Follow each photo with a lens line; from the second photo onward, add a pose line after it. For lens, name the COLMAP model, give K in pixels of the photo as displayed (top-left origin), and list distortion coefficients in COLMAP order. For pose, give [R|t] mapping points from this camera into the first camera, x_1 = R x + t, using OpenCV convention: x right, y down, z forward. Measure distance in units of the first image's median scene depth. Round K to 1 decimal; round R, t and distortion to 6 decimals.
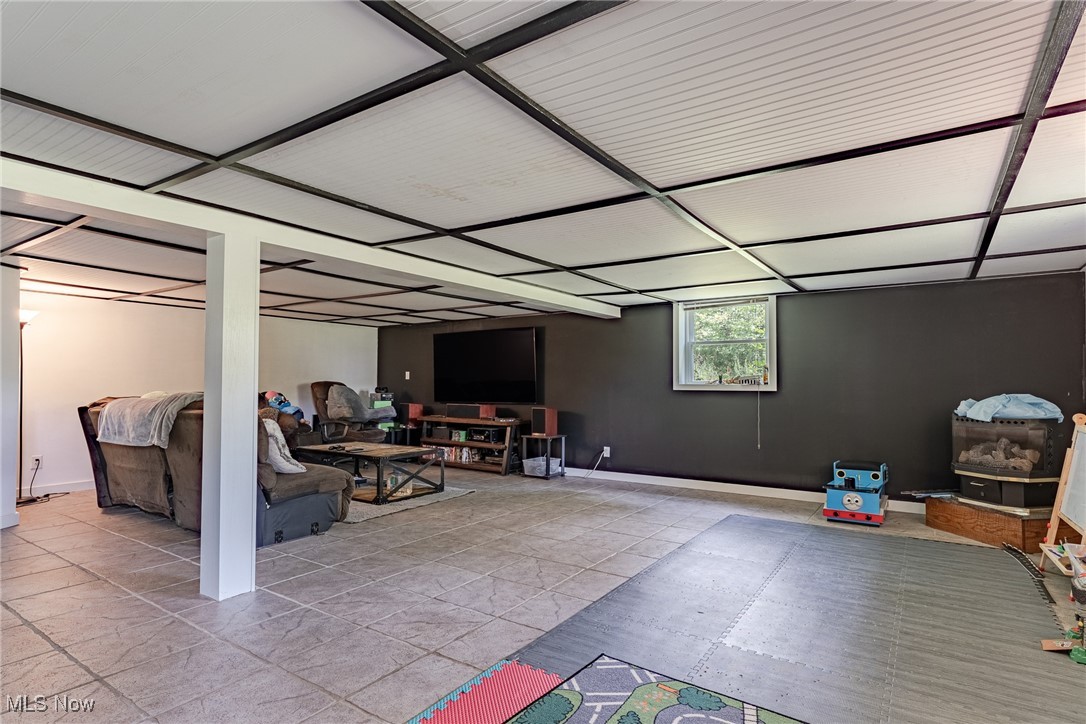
lens RADIAL K [[566.9, 0, 543.6], [0, 566.9, 366.1], [0, 0, 1]] dist [-0.000674, -0.000080]
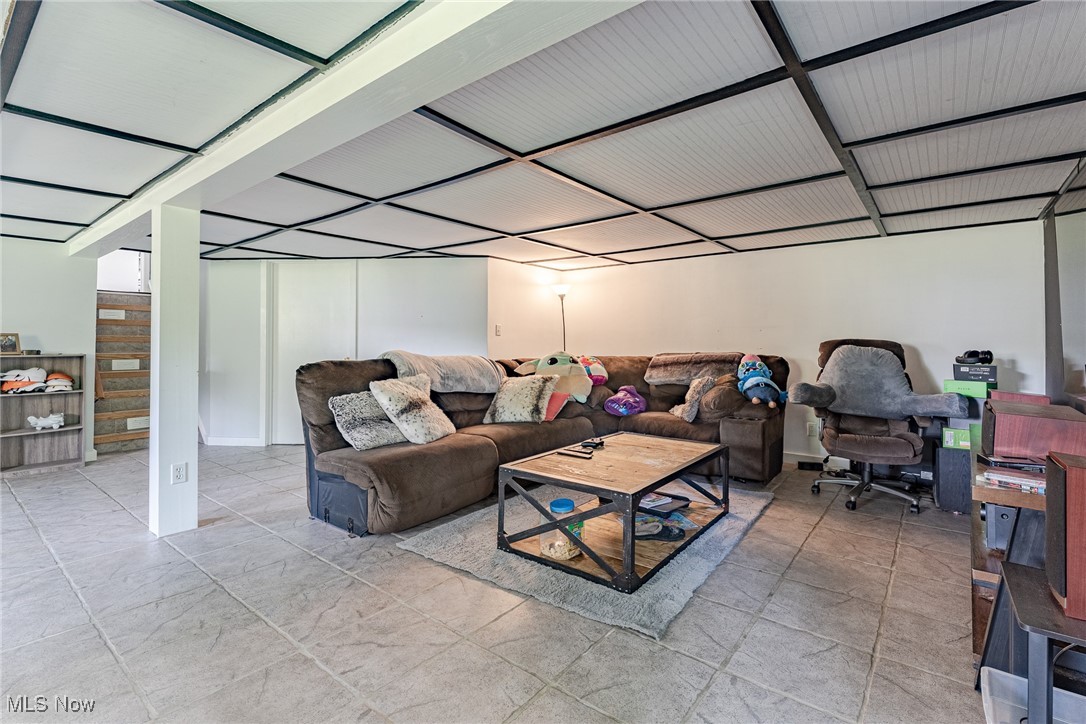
lens RADIAL K [[503.6, 0, 542.3], [0, 503.6, 356.3], [0, 0, 1]] dist [0.001224, 0.000294]
pose [[-0.066394, 0.002143, -0.997791, 0.272905], [0.024763, 0.999693, 0.000500, 0.056538], [0.997486, -0.024675, -0.066427, 1.300832]]
